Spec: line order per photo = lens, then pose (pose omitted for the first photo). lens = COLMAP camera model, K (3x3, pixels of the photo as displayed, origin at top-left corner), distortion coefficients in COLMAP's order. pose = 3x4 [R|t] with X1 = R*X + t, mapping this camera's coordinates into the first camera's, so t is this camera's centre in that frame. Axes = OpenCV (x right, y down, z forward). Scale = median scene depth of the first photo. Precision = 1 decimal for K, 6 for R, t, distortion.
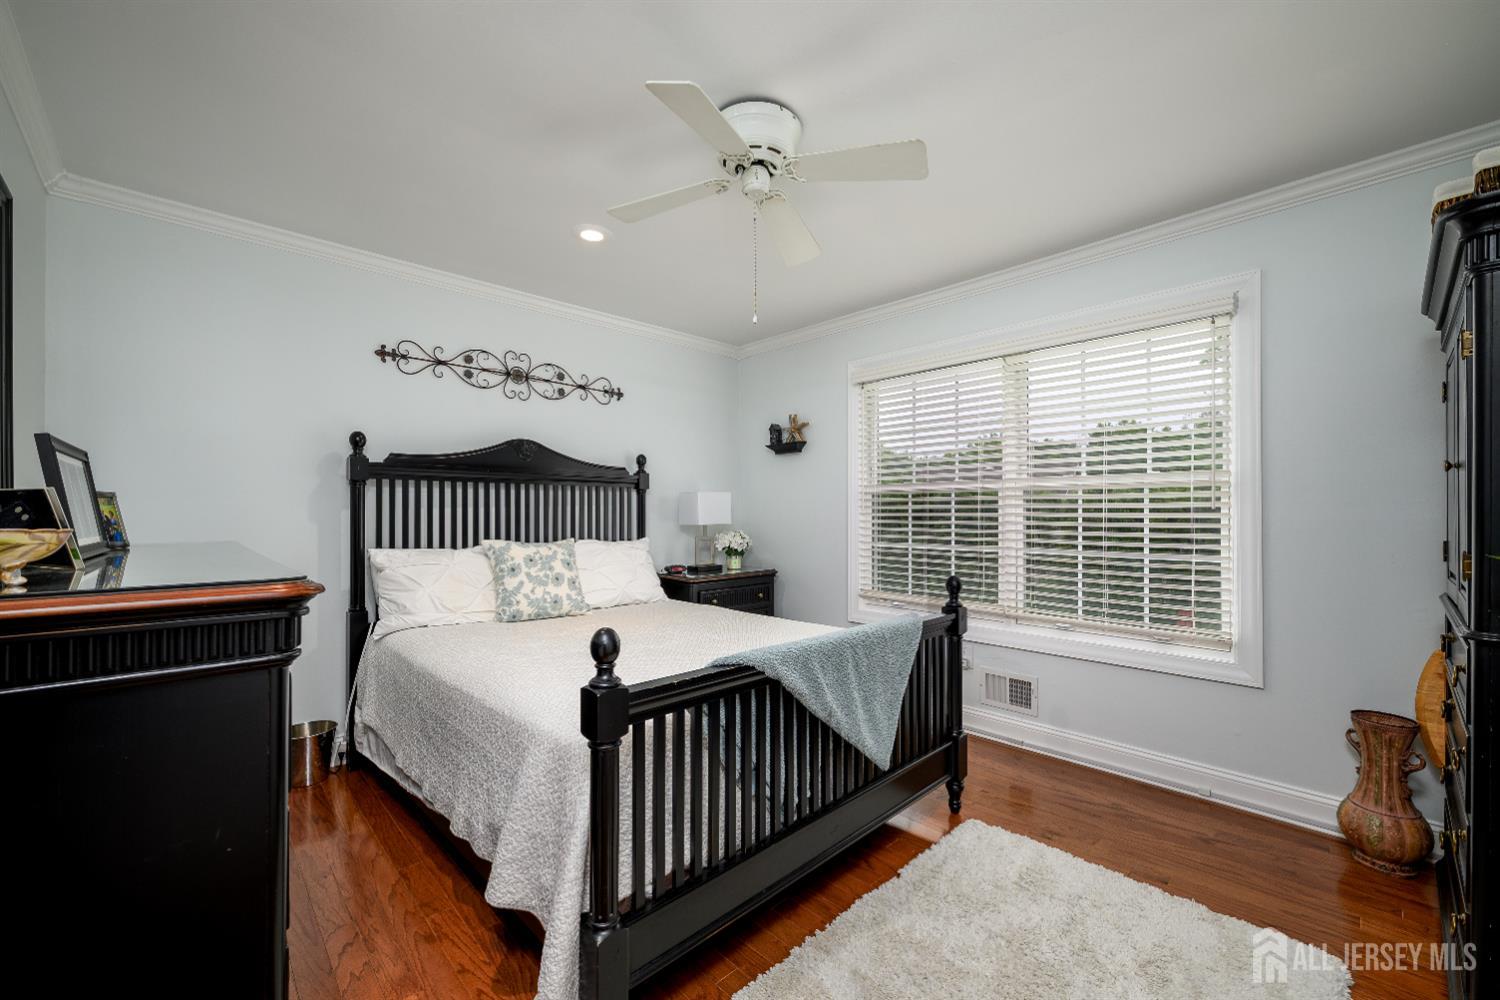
lens RADIAL K [[604.7, 0, 747.3], [0, 604.7, 506.0], [0, 0, 1]] dist [0.003695, -0.000230]
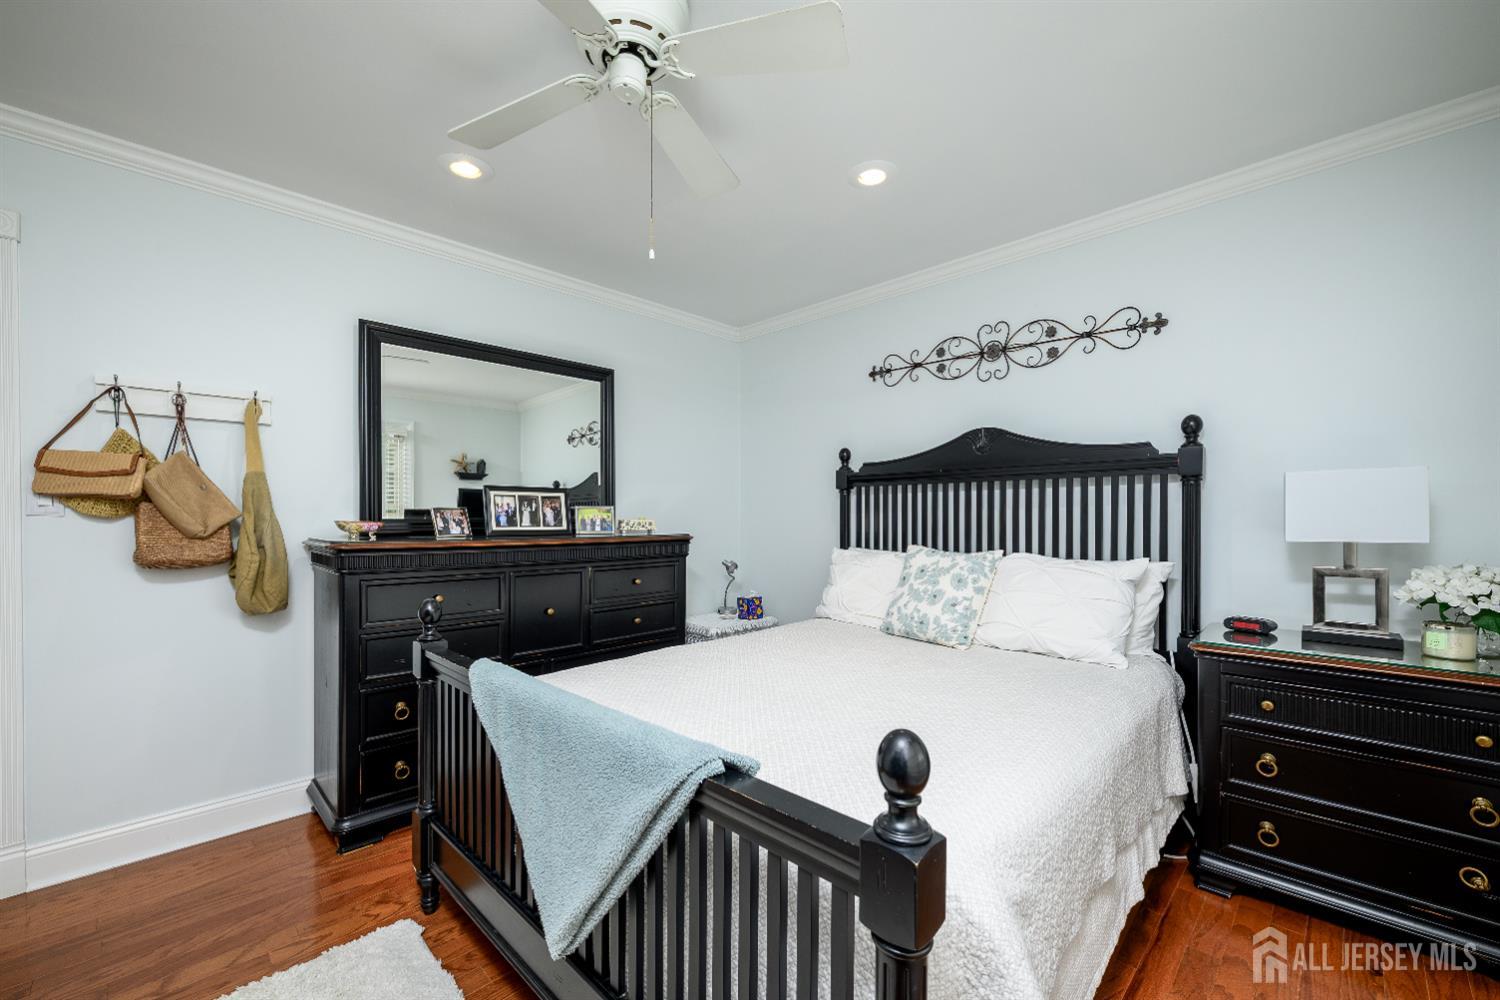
lens RADIAL K [[604.7, 0, 747.2], [0, 604.7, 516.0], [0, 0, 1]] dist [0.003695, -0.000230]
pose [[0.024180, 0.002219, -0.999705, 0.446712], [0.012622, 0.999917, 0.002525, 0.004723], [0.999628, -0.012679, 0.024150, 0.641026]]
